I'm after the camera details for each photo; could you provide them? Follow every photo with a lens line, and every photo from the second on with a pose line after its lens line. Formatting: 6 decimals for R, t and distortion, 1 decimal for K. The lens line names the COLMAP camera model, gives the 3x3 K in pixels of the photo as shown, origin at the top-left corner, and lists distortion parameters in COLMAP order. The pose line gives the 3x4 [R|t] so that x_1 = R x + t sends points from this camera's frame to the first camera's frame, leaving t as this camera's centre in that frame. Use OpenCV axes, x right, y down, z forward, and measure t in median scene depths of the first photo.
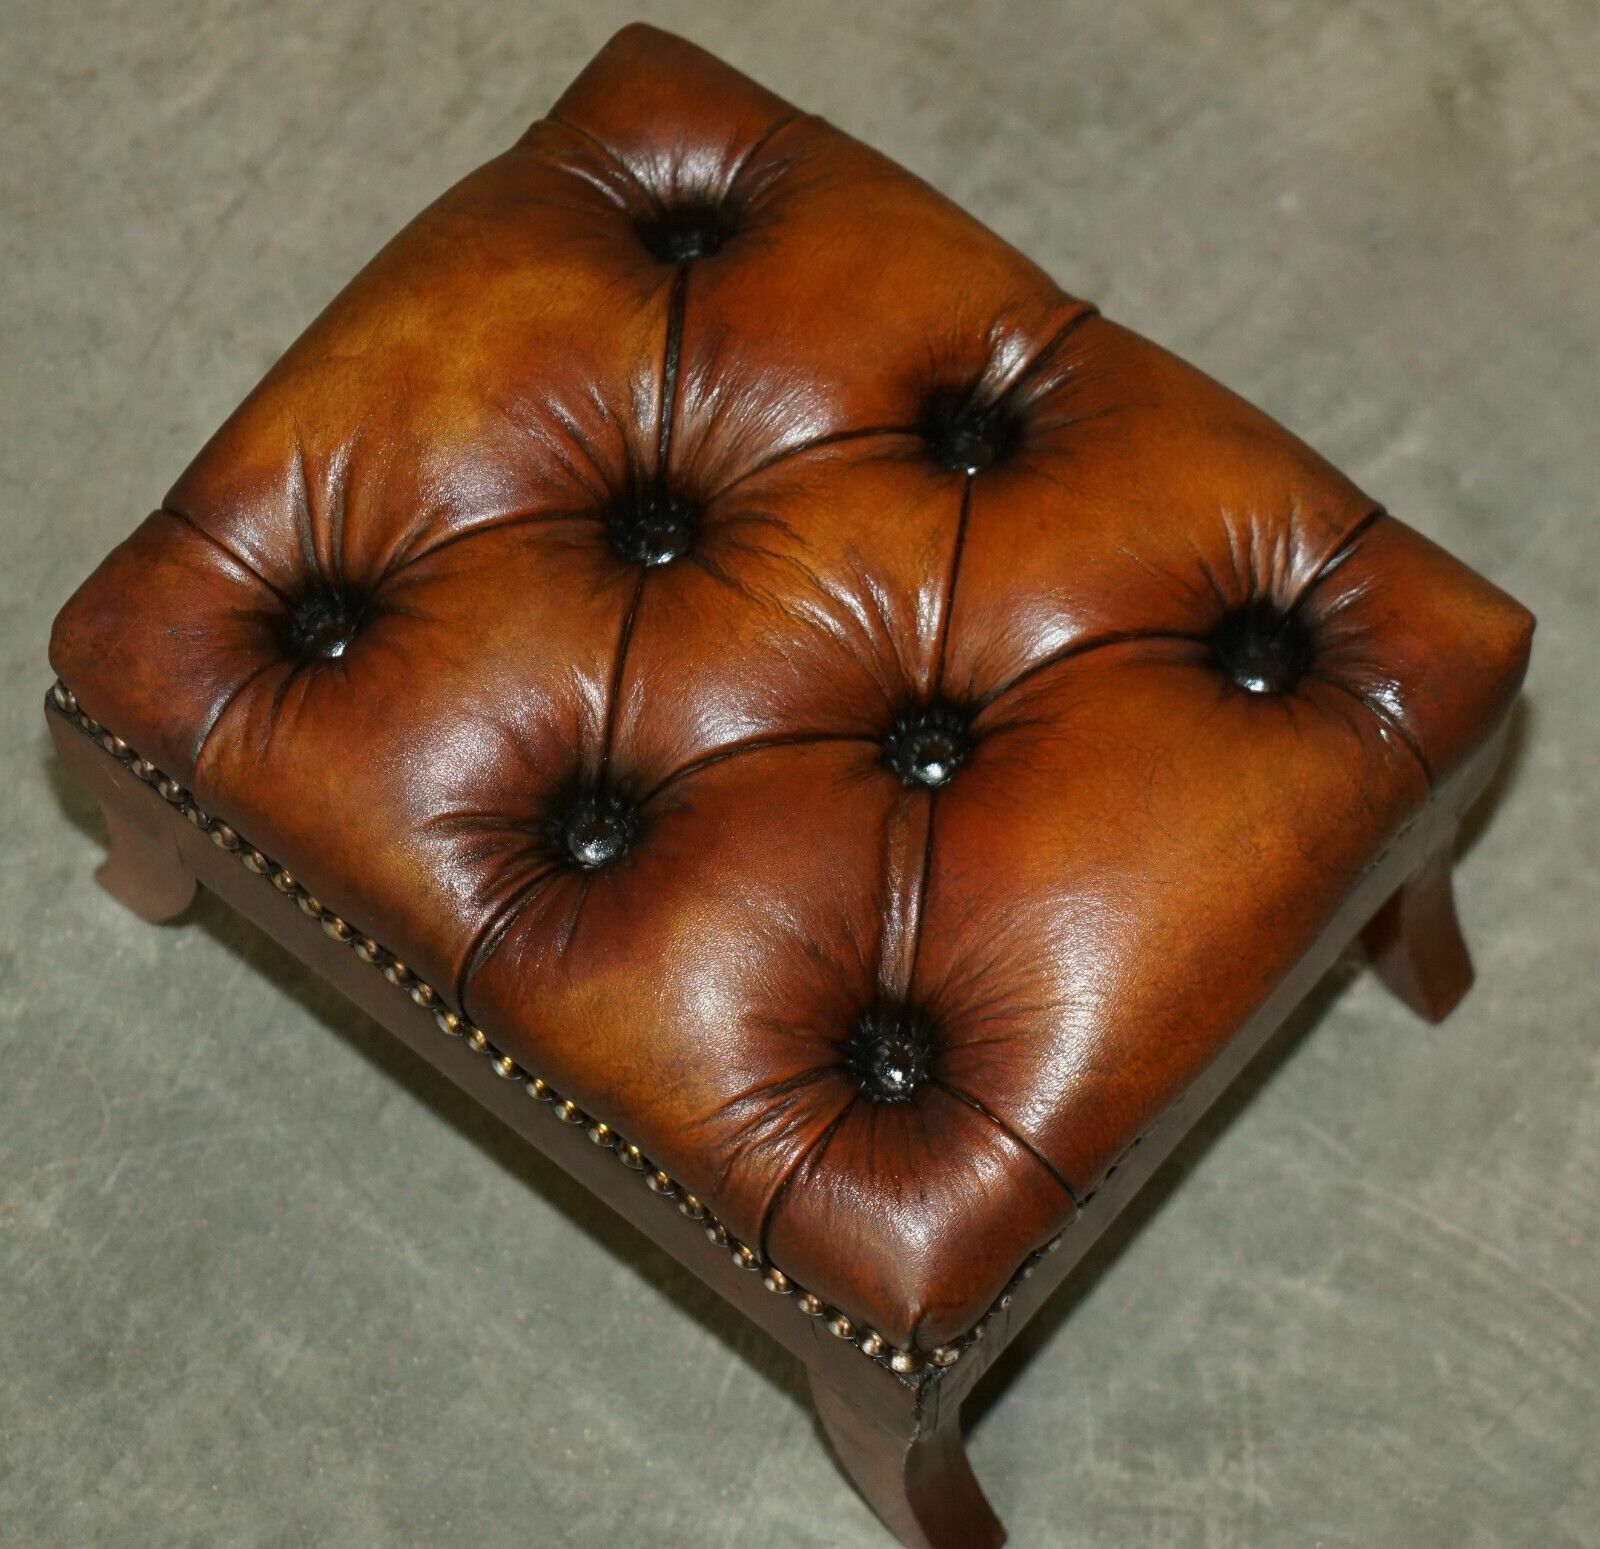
lens RADIAL K [[3898.5, 0, 883.6], [0, 3898.5, 742.3], [0, 0, 1]] dist [-0.026792, 0.000000]
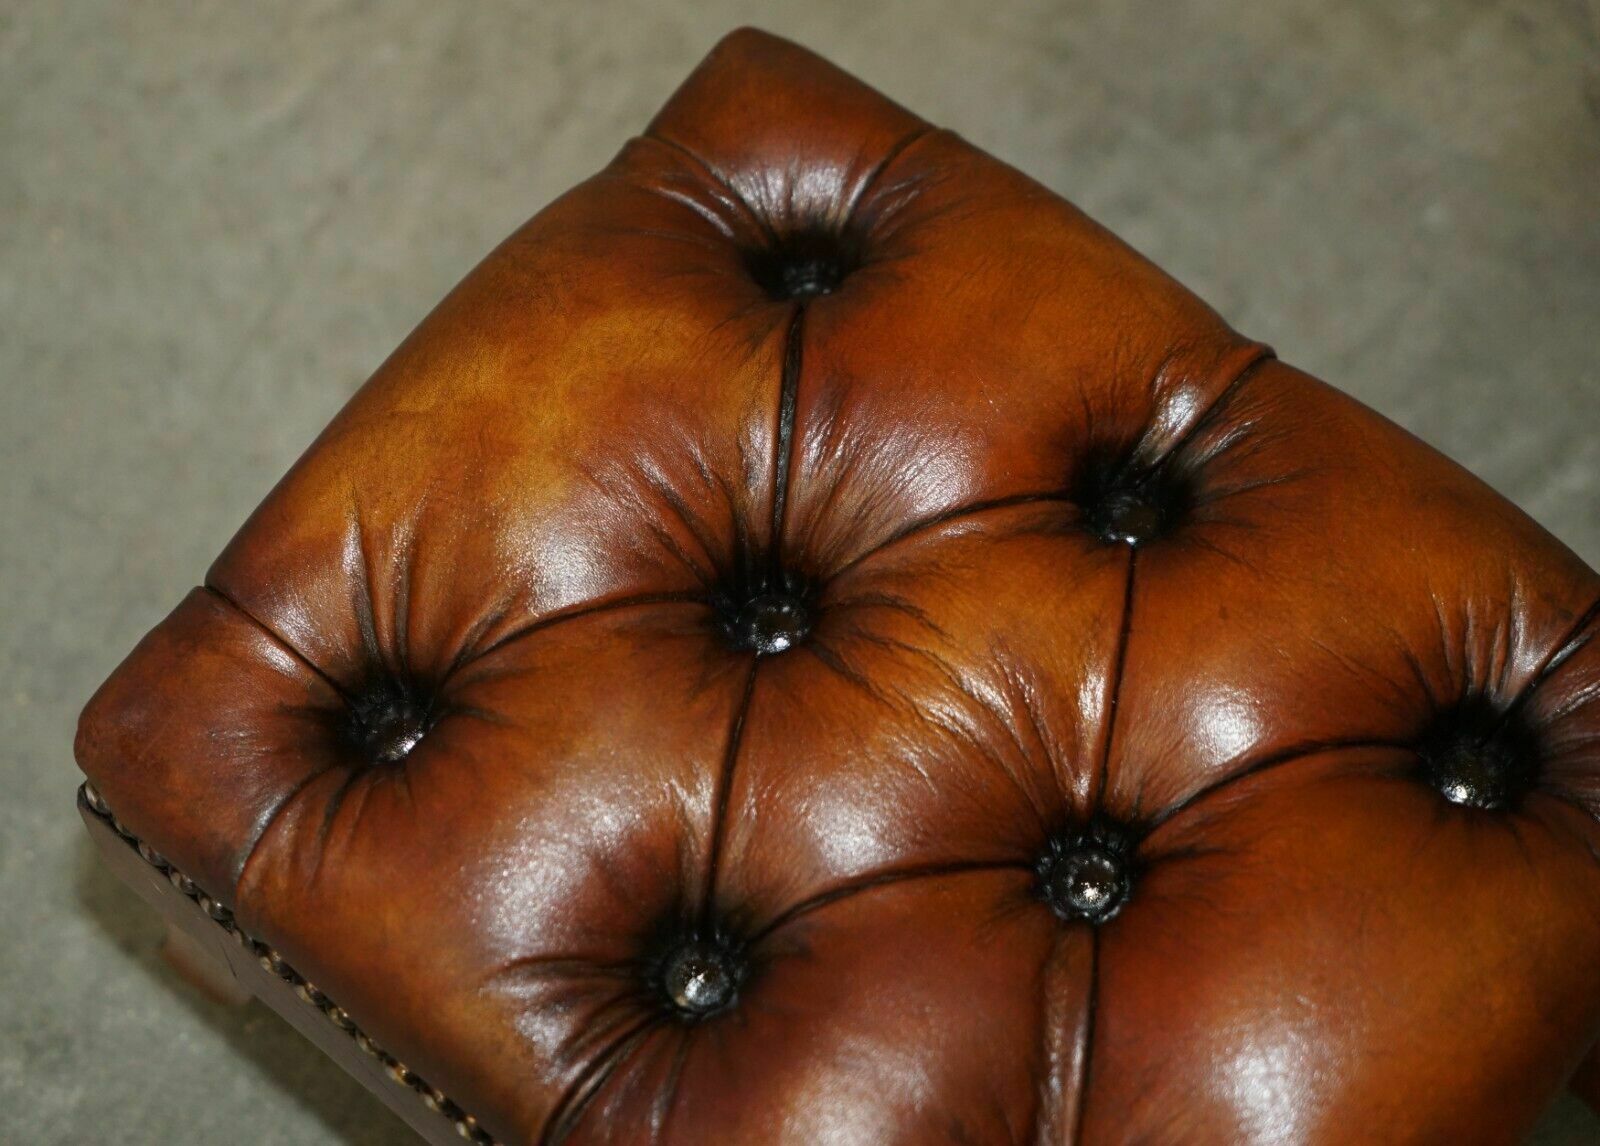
lens RADIAL K [[3150.7, 0, 788.7], [0, 3150.7, 583.3], [0, 0, 1]] dist [-0.061190, 0.000000]
pose [[0.998992, 0.000930, -0.044884, -0.022671], [-0.001318, 0.999962, -0.008618, -0.055175], [0.044874, 0.008668, 0.998955, 0.303946]]
